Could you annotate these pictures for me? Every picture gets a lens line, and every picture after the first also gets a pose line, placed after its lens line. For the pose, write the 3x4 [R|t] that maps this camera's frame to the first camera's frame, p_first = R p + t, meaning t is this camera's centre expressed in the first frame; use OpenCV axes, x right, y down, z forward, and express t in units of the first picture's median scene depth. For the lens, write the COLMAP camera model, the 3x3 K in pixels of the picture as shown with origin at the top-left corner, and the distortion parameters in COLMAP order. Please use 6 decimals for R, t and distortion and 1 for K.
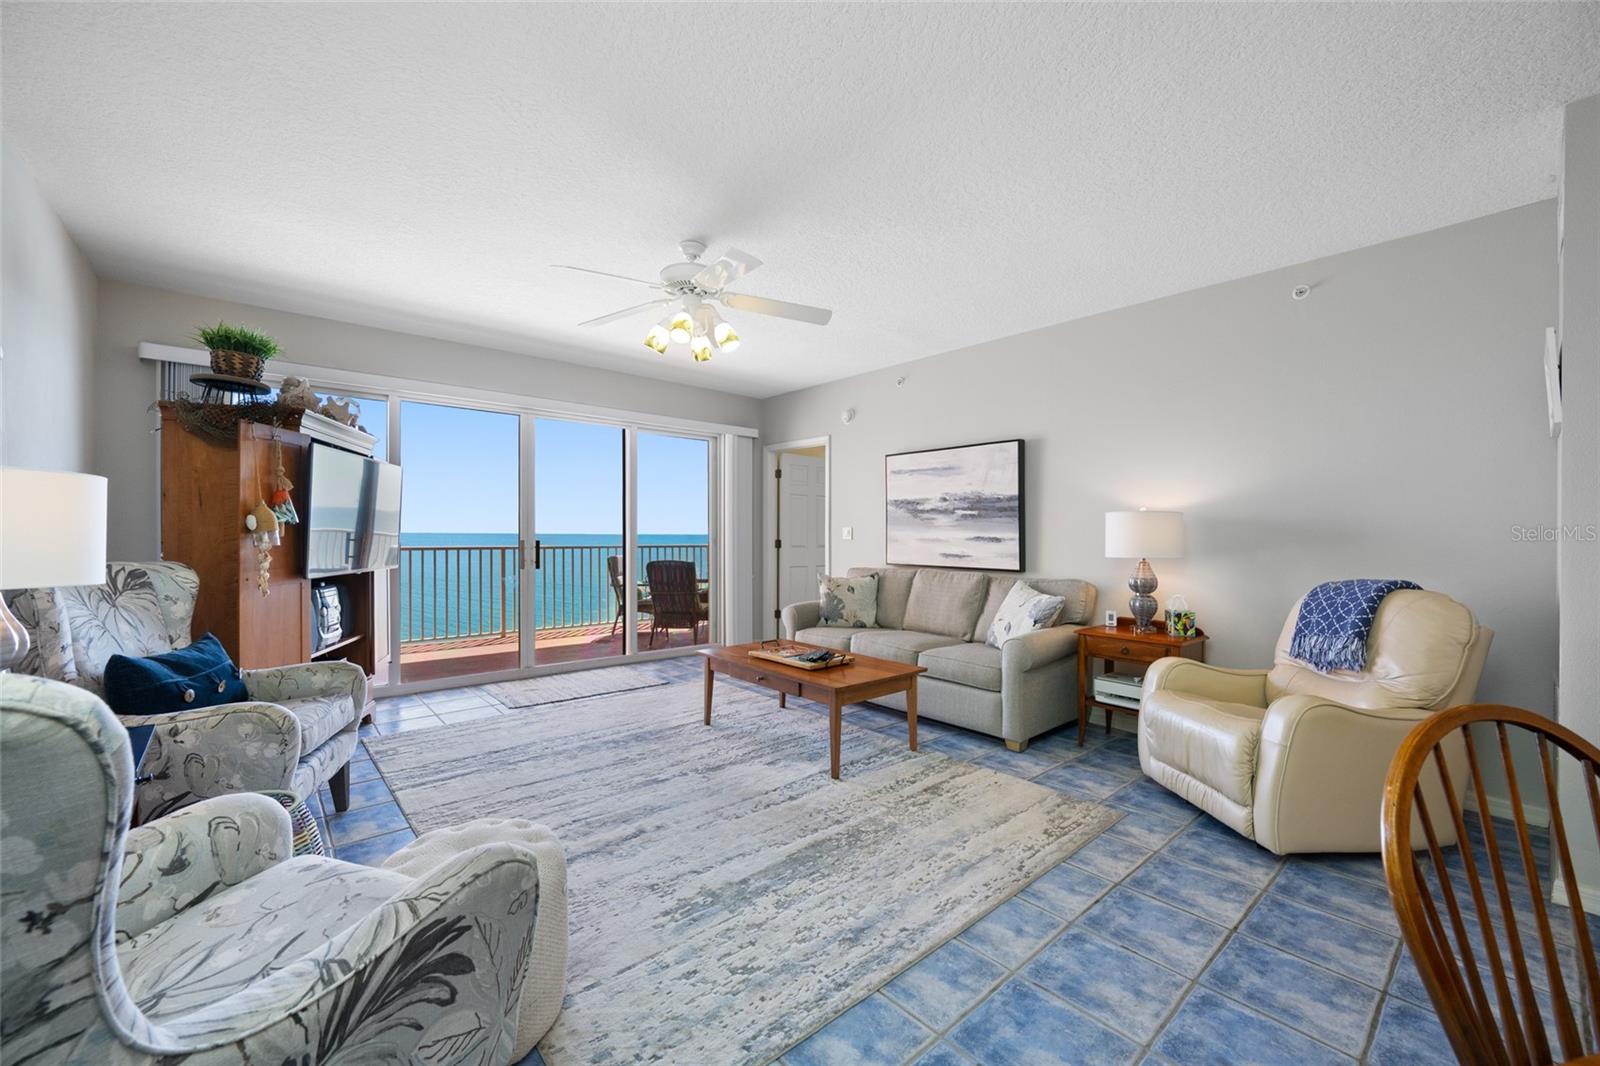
lens RADIAL K [[635.5, 0, 796.5], [0, 635.5, 534.8], [0, 0, 1]] dist [0.001132, -0.000005]
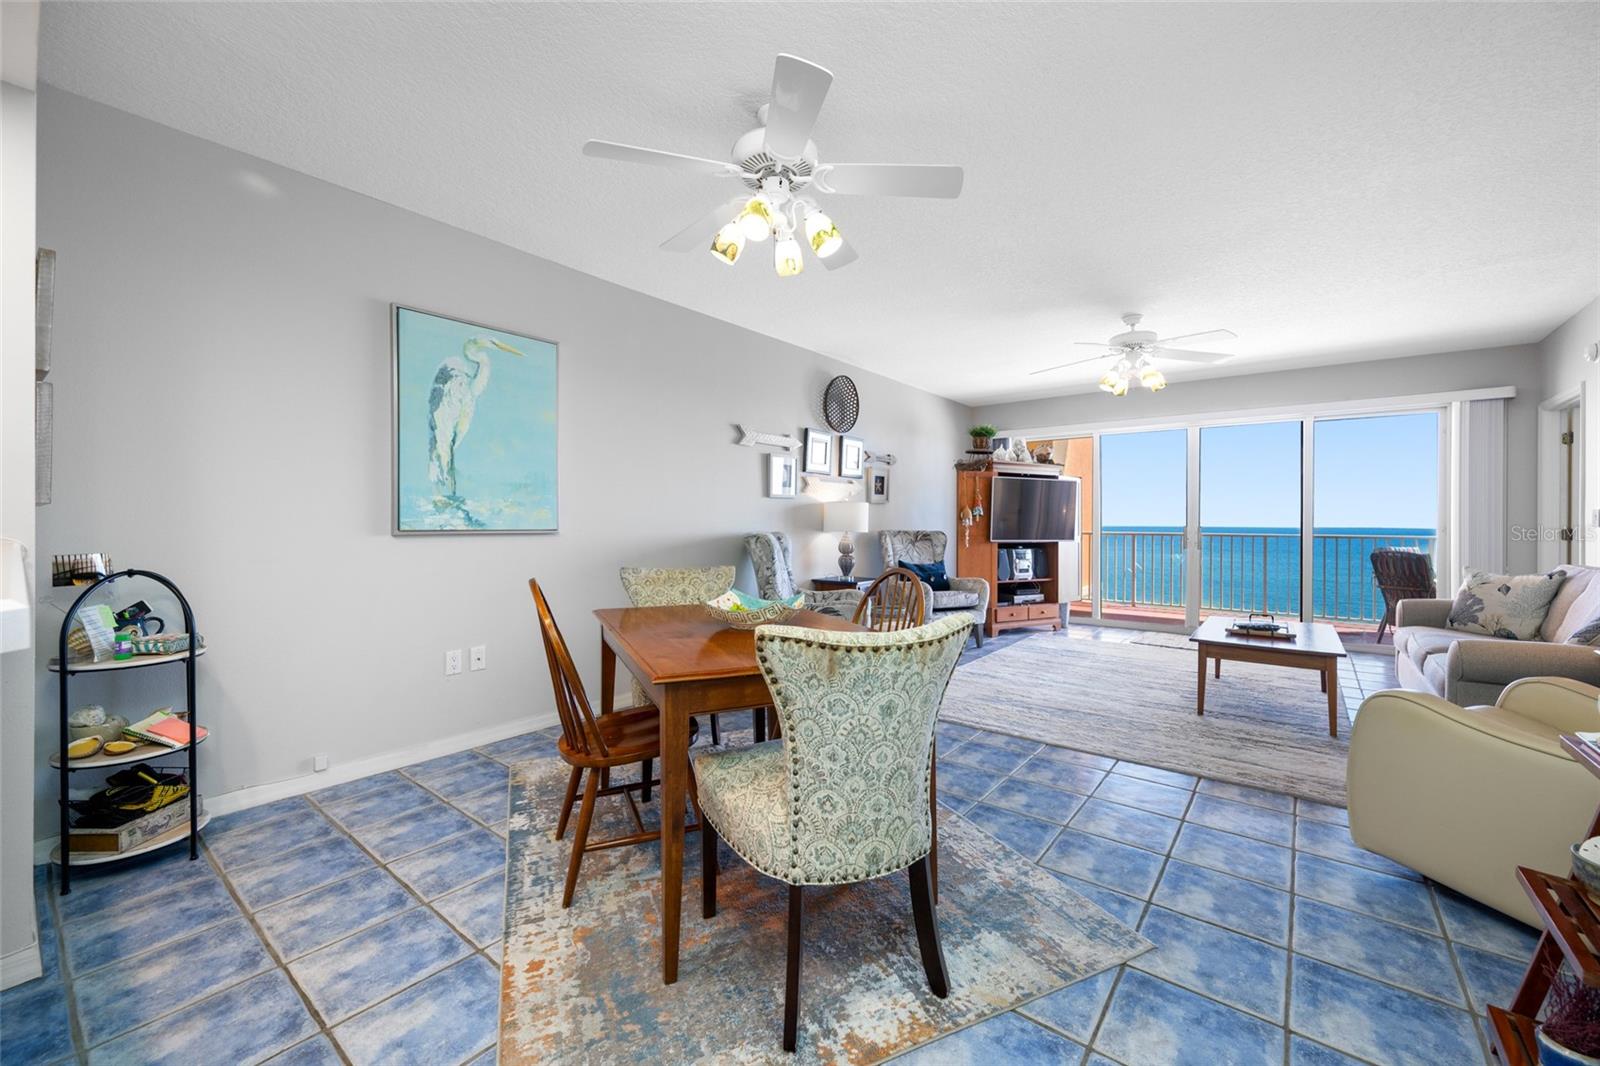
lens RADIAL K [[631.5, 0, 797.7], [0, 631.5, 525.9], [0, 0, 1]] dist [0.000635, 0.000027]
pose [[0.174827, -0.002027, -0.984597, 0.933725], [-0.007053, 0.999970, -0.003311, 0.022540], [0.984574, 0.007523, 0.174808, 0.008614]]
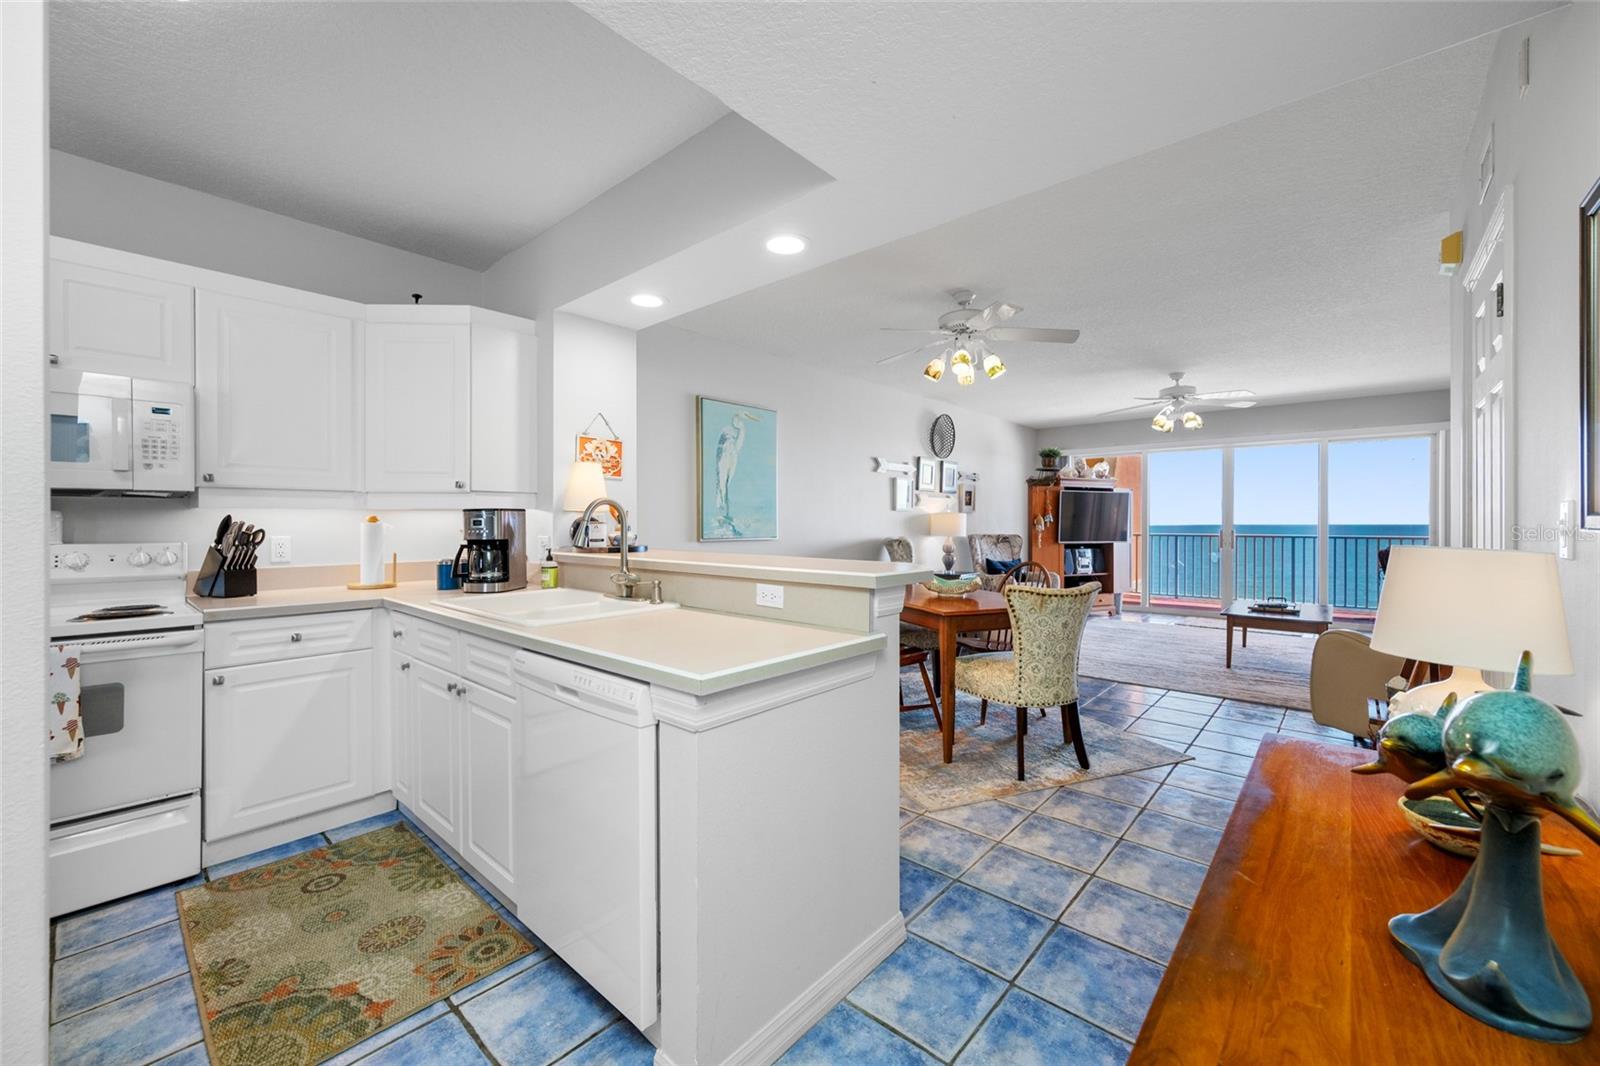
lens RADIAL K [[629.2, 0, 798.7], [0, 629.2, 531.5], [0, 0, 1]] dist [0.000281, 0.000061]
pose [[0.126737, 0.005043, -0.991924, 1.314077], [-0.001470, 0.999987, 0.004896, 0.008253], [0.991935, 0.000838, 0.126743, -0.302081]]
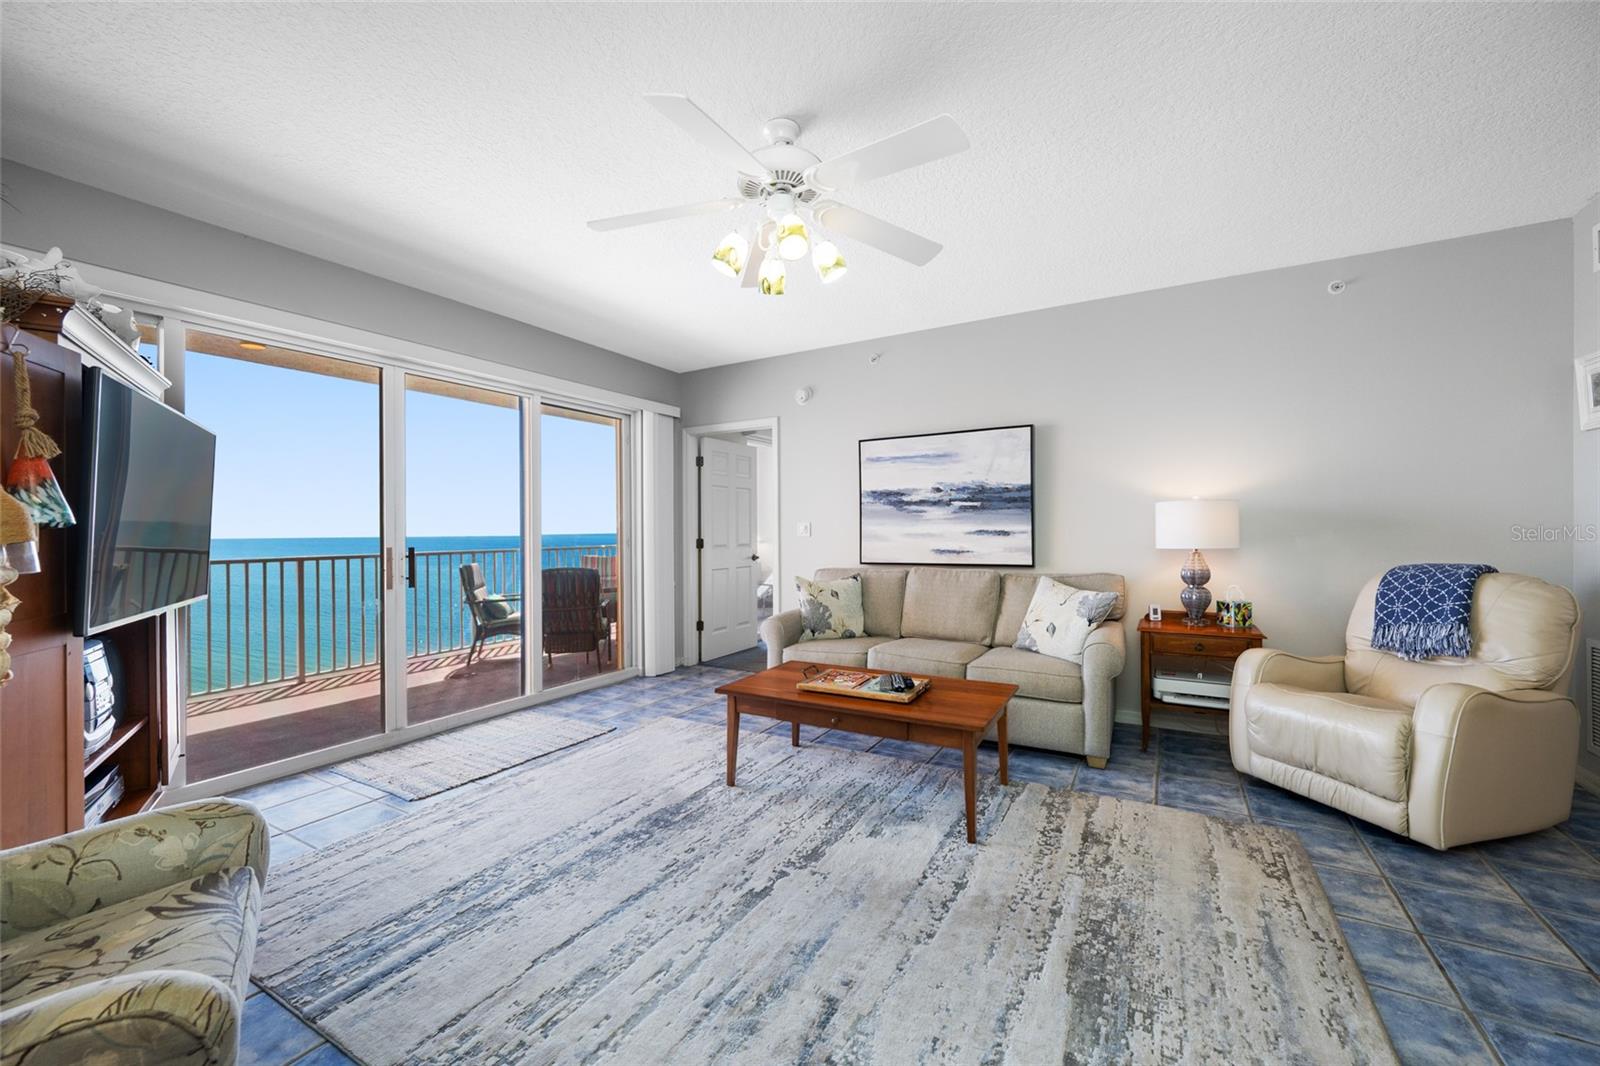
lens RADIAL K [[631.5, 0, 797.7], [0, 631.5, 525.9], [0, 0, 1]] dist [0.000635, 0.000027]
pose [[0.944786, -0.016436, 0.327274, -0.320301], [0.019395, 0.999795, -0.005779, -0.003465], [-0.327112, 0.011807, 0.944912, 0.274774]]
